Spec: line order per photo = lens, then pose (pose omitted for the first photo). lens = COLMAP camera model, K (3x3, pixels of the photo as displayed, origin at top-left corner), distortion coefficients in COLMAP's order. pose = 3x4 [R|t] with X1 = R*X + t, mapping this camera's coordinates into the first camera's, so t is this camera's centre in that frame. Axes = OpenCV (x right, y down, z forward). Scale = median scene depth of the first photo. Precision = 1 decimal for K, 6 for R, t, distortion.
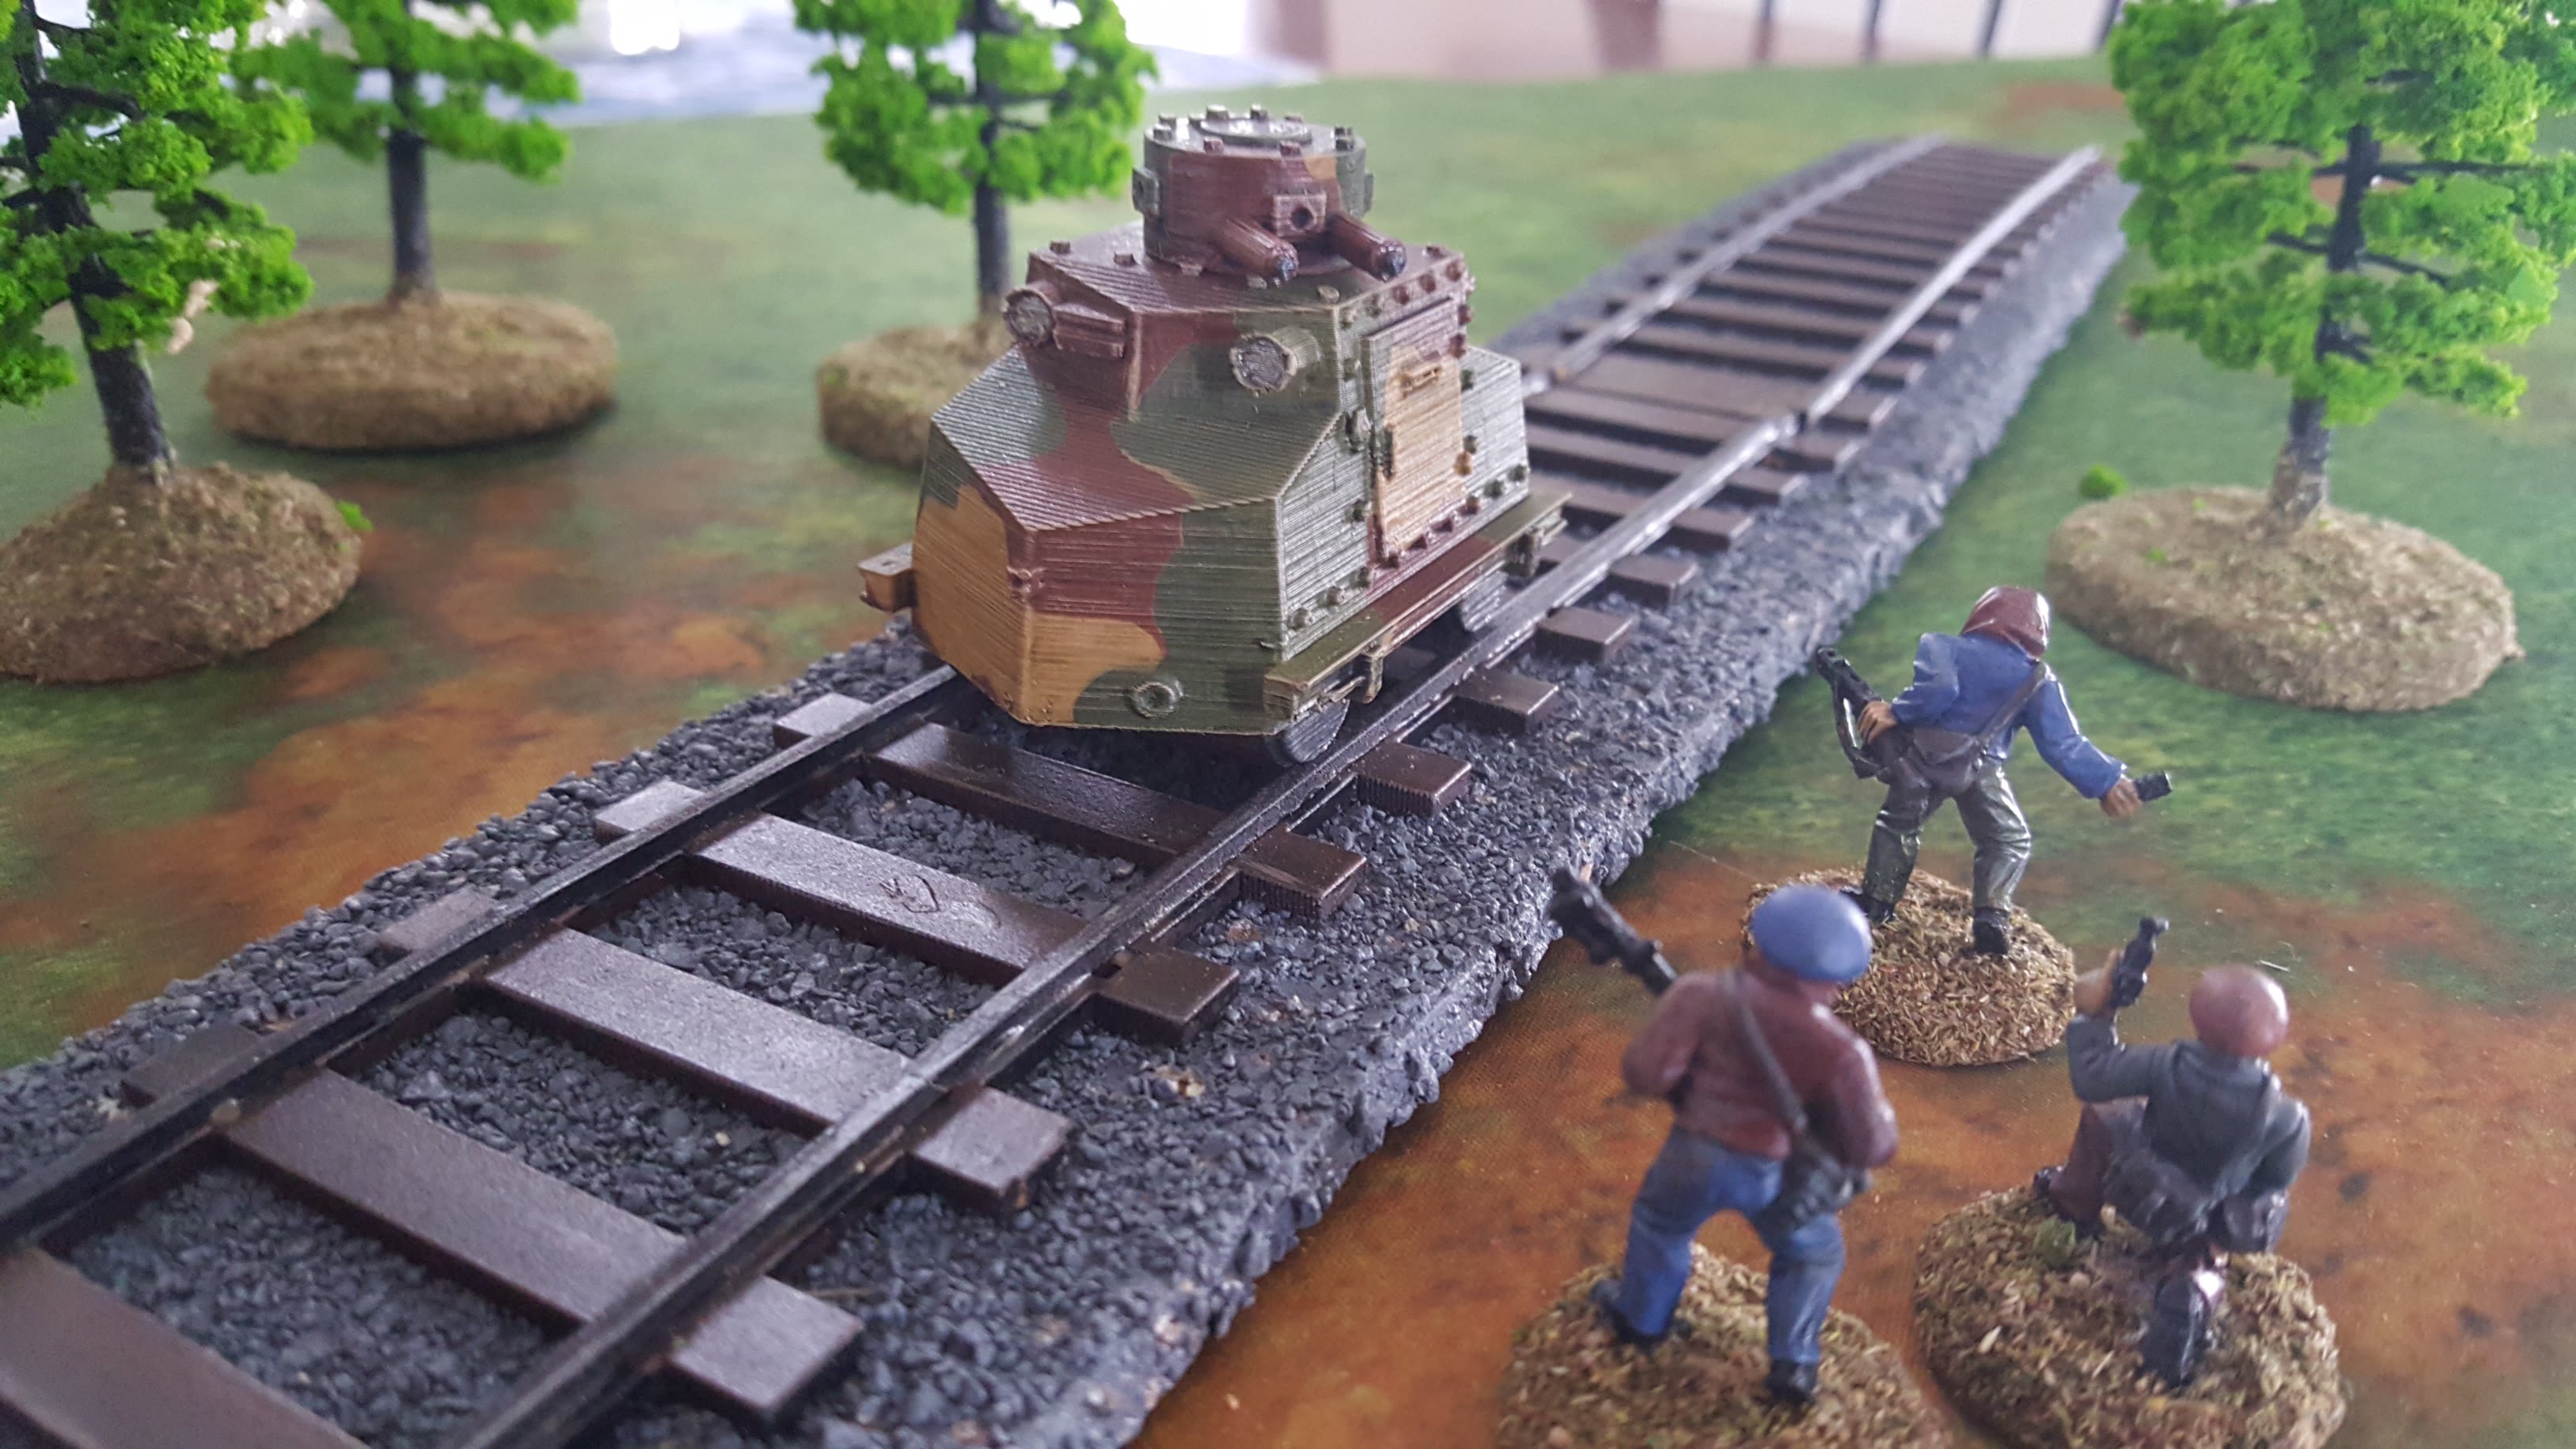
lens RADIAL K [[2036.1, 0, 1251.9], [0, 2036.1, 720.9], [0, 0, 1]] dist [0.066594, -0.177815]
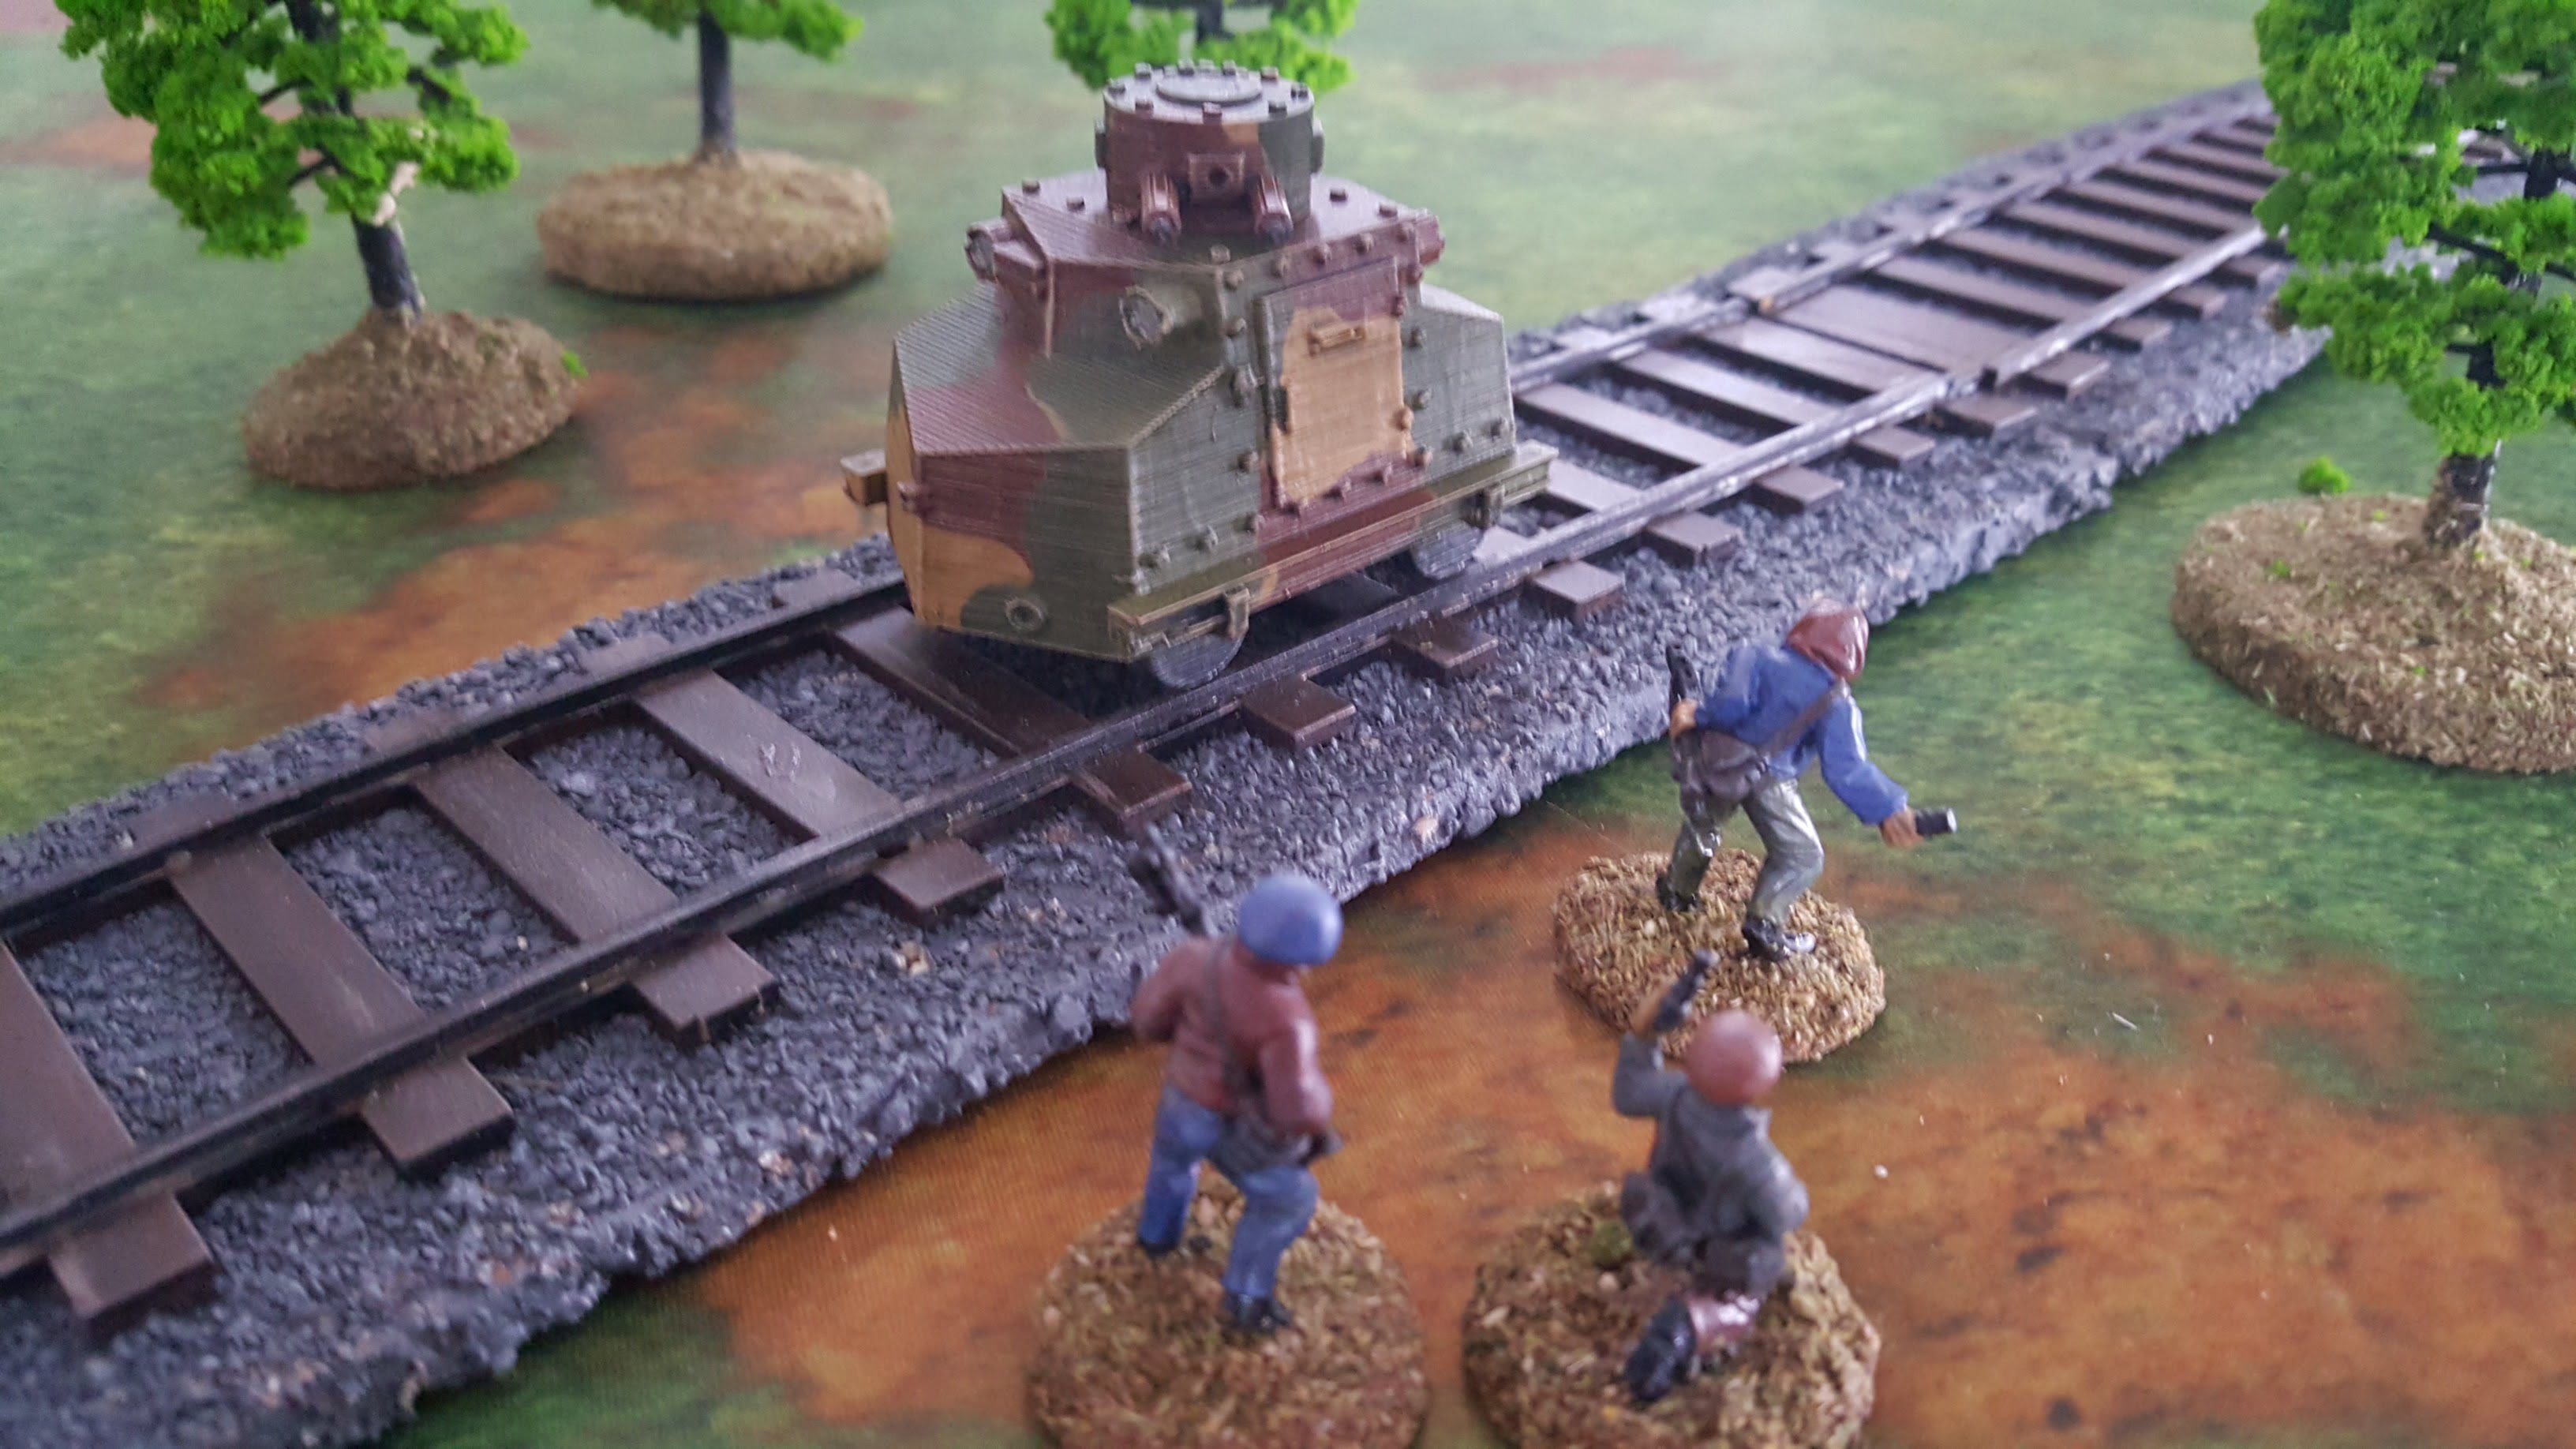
lens RADIAL K [[2036.1, 0, 1251.9], [0, 2036.1, 720.9], [0, 0, 1]] dist [0.066594, -0.177815]
pose [[0.955670, 0.131533, -0.263428, 0.294536], [-0.110020, 0.989390, 0.094882, -0.057908], [0.273113, -0.061694, 0.960002, -0.027735]]
